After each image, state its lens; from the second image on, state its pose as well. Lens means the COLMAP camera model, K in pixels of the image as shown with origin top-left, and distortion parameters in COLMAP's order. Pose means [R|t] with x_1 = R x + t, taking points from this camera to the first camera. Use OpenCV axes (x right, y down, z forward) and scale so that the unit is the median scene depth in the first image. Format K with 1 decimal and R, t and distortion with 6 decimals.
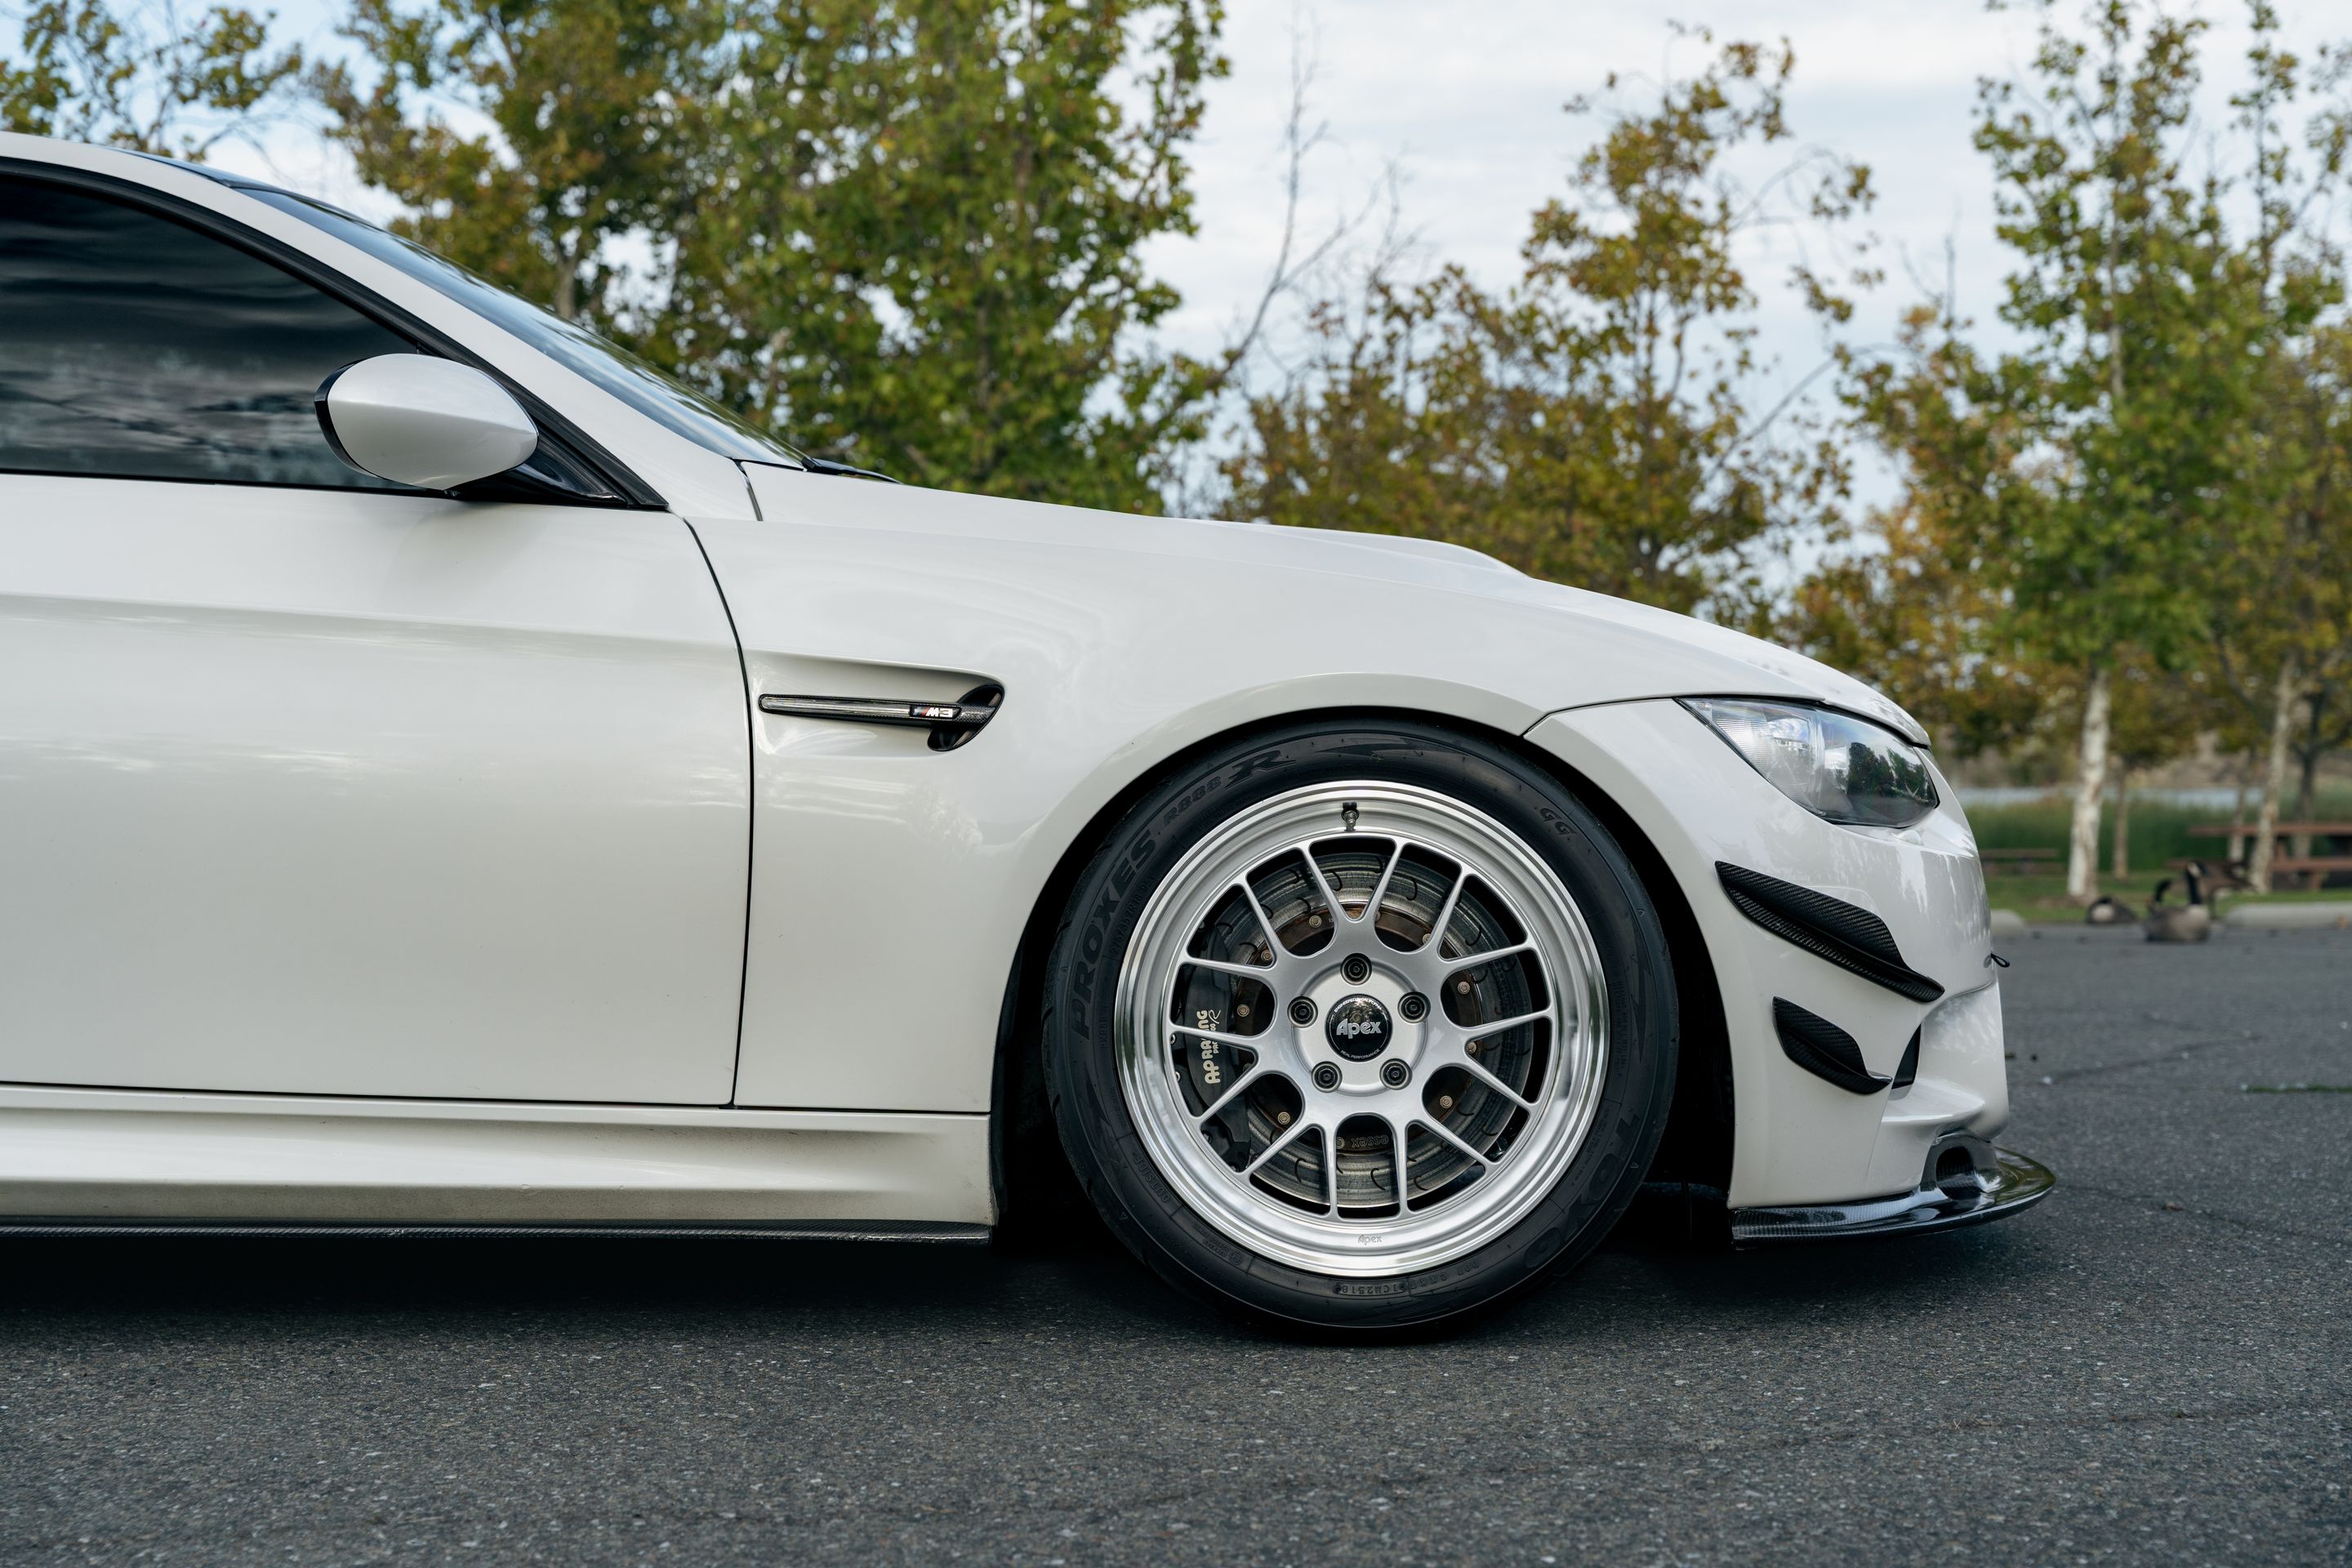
lens RADIAL K [[3330.9, 0, 1160.1], [0, 3330.9, 781.5], [0, 0, 1]] dist [0.003800, 0.053808]
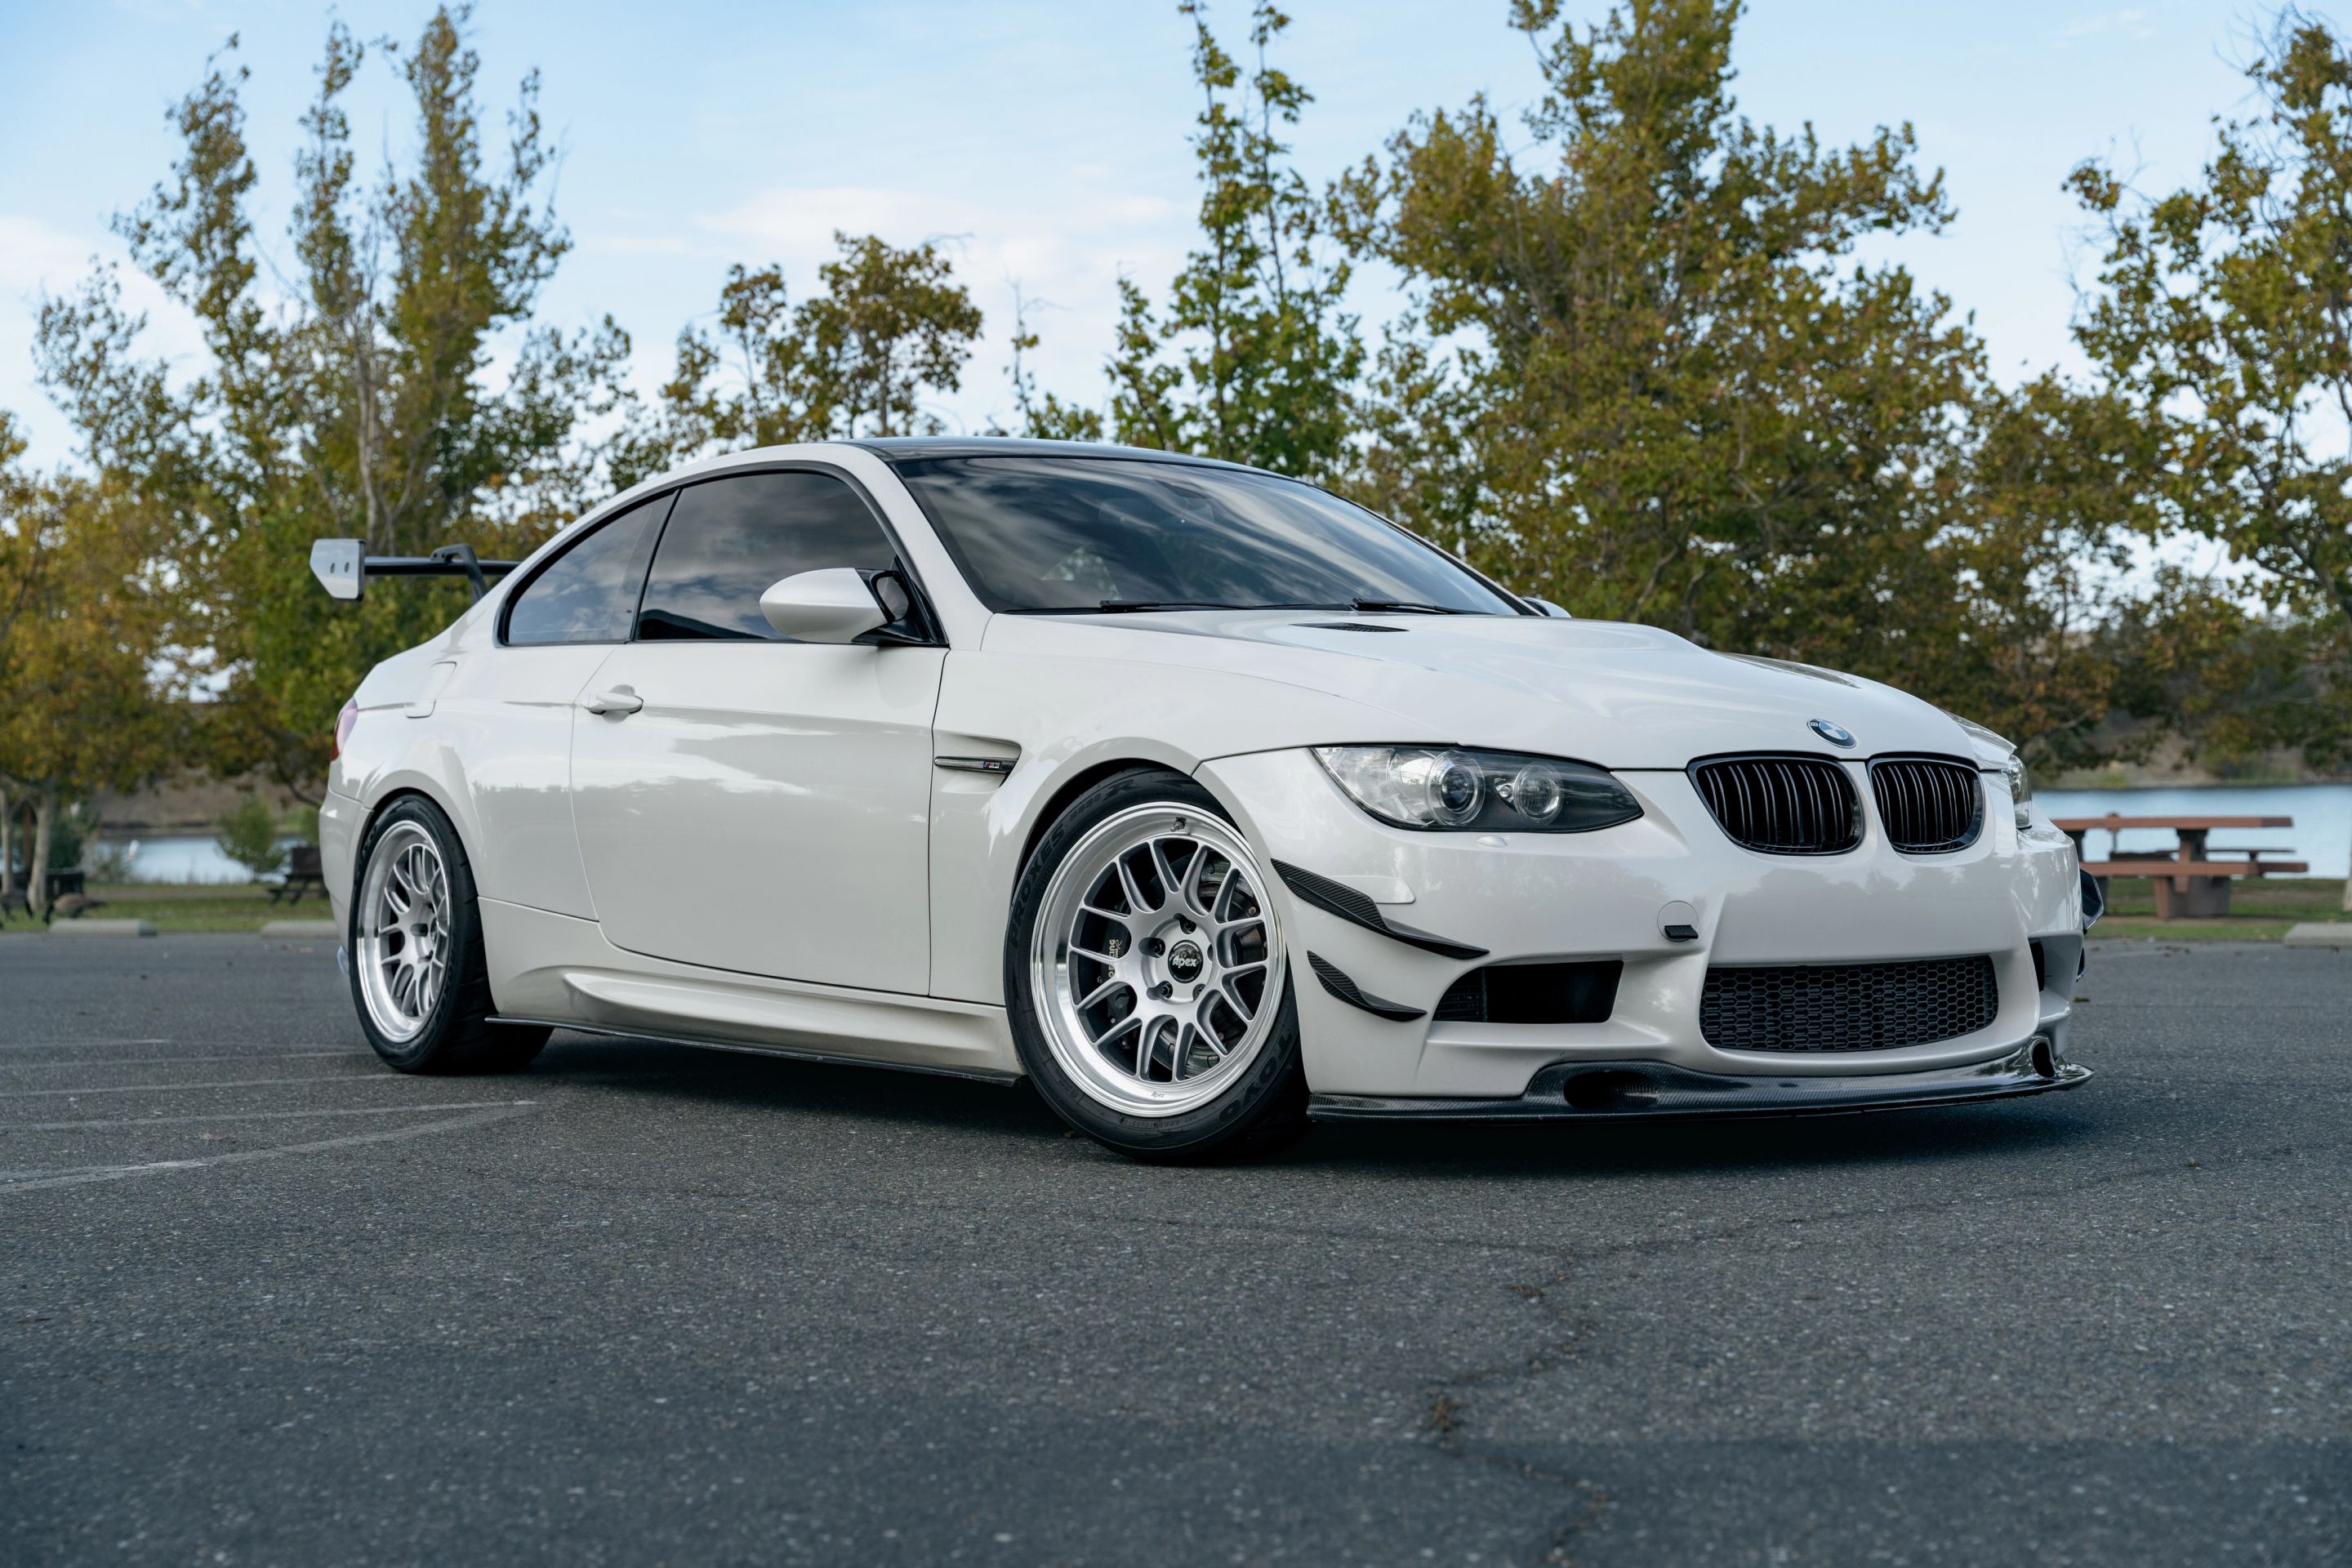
lens RADIAL K [[3303.2, 0, 1211.4], [0, 3303.2, 784.7], [0, 0, 1]] dist [0.007853, 0.028301]
pose [[0.616816, -0.011012, -0.787030, 0.158864], [0.020159, 0.999795, 0.001810, -0.001505], [0.786849, -0.016982, 0.616911, 0.008272]]
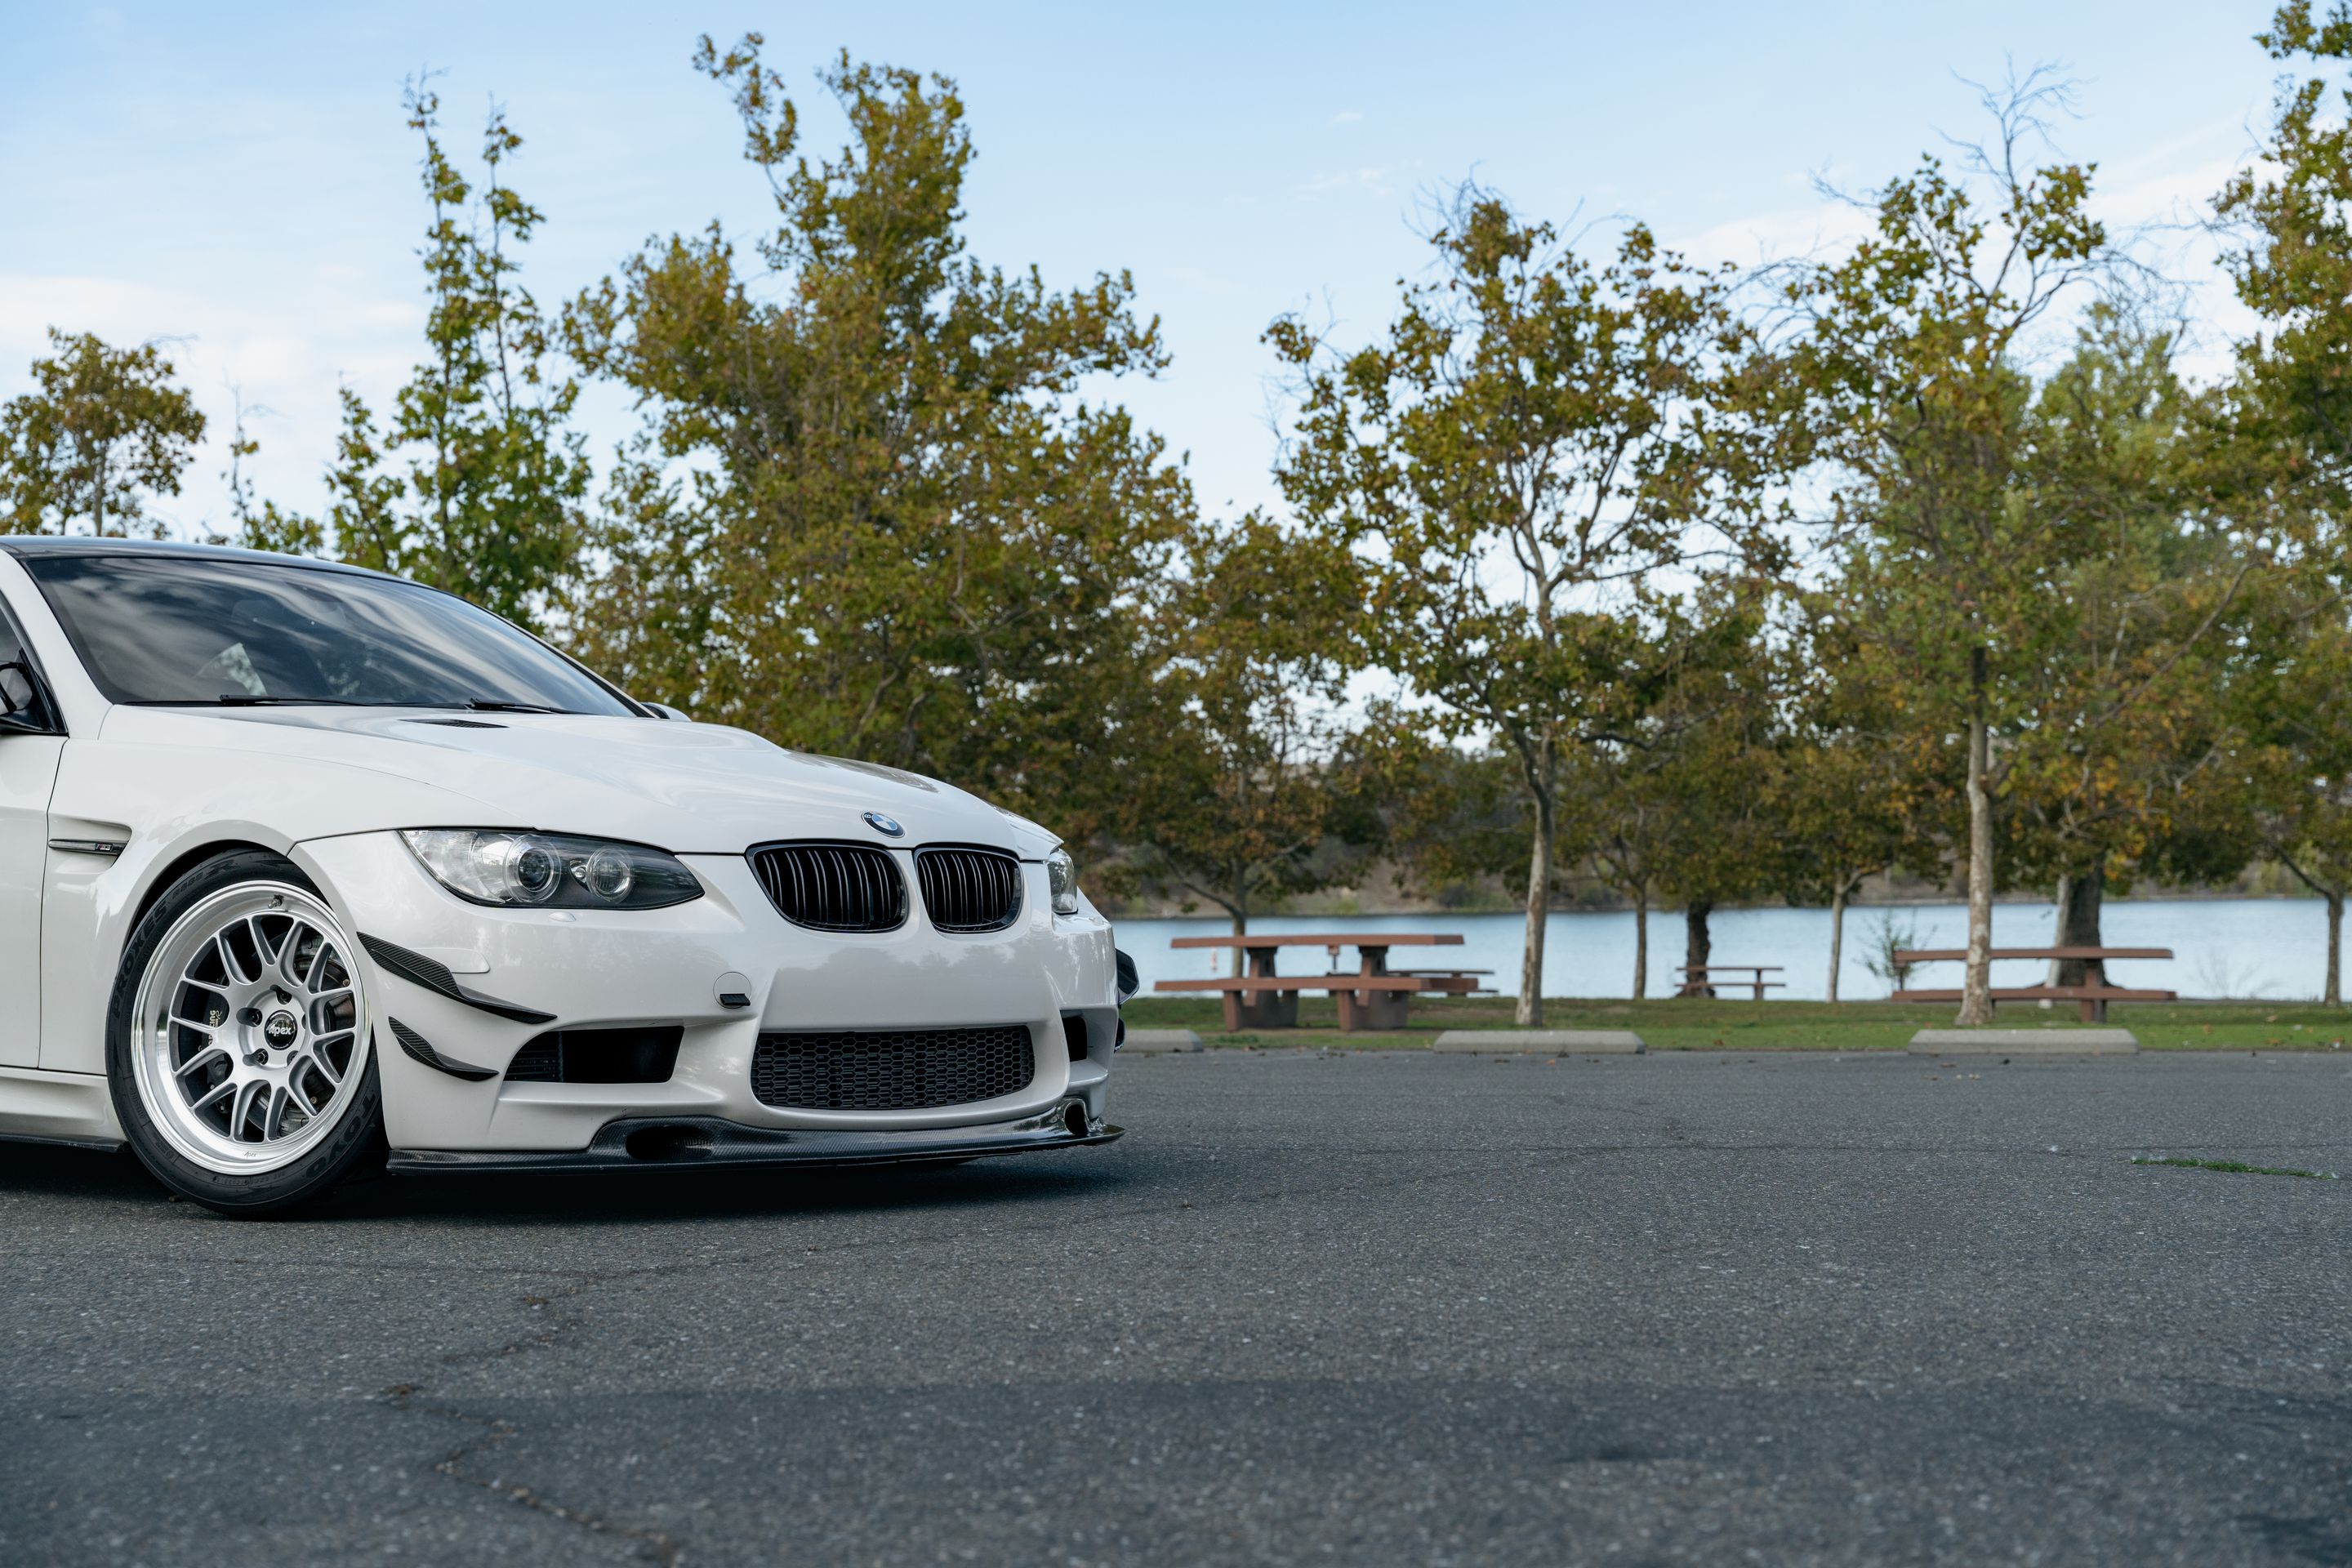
lens RADIAL K [[3292.6, 0, 1176.0], [0, 3292.6, 784.0], [0, 0, 1]] dist [-0.015234, 0.146377]
pose [[0.770807, -0.029890, -0.636368, 0.180843], [0.012296, 0.999411, -0.032048, 0.001049], [0.636951, 0.016878, 0.770720, 0.002508]]
